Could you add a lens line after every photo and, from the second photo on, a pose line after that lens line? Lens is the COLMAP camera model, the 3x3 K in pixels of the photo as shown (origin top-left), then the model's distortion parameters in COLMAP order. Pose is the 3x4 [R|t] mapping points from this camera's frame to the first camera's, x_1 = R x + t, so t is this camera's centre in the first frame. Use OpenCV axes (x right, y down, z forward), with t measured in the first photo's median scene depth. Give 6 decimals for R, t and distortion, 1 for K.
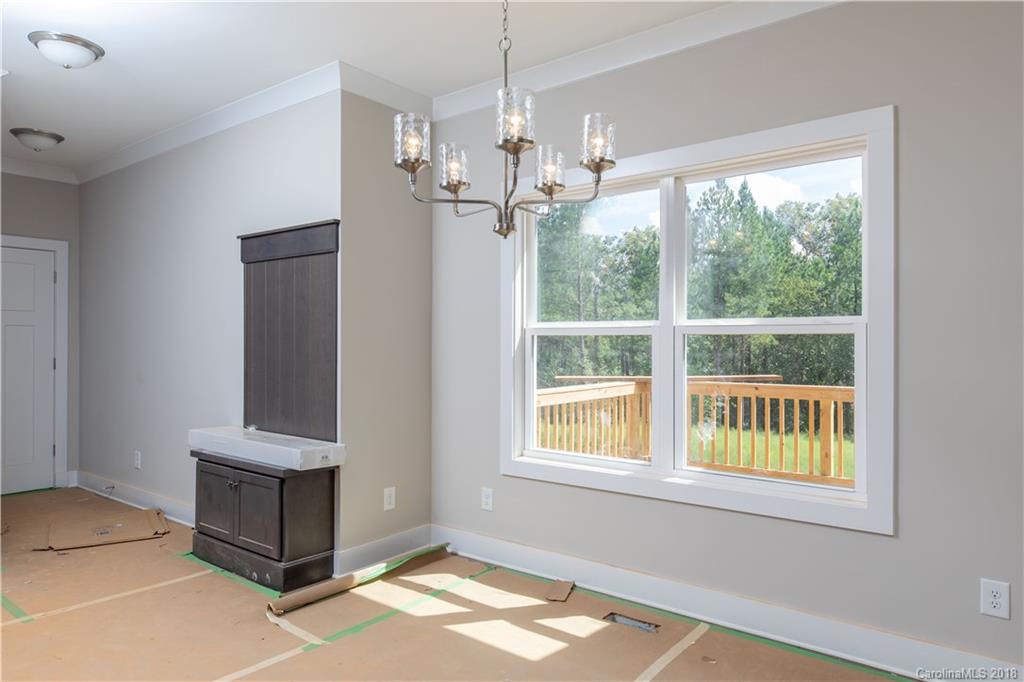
lens RADIAL K [[665.1, 0, 512.0], [0, 665.1, 341.0], [0, 0, 1]] dist [0.005397, 0.001274]
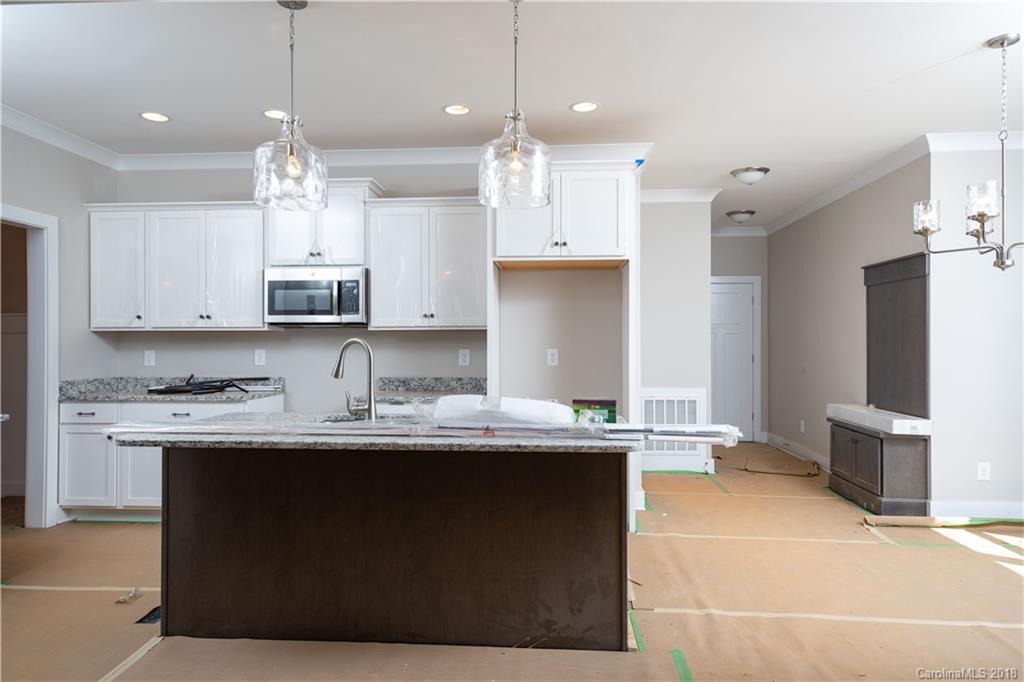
lens RADIAL K [[665.1, 0, 512.0], [0, 665.1, 341.0], [0, 0, 1]] dist [0.005397, 0.001274]
pose [[0.562220, -0.006023, -0.826966, 0.351377], [0.002422, 0.999981, -0.005636, 0.002220], [0.826984, 0.001165, 0.562224, -0.411322]]
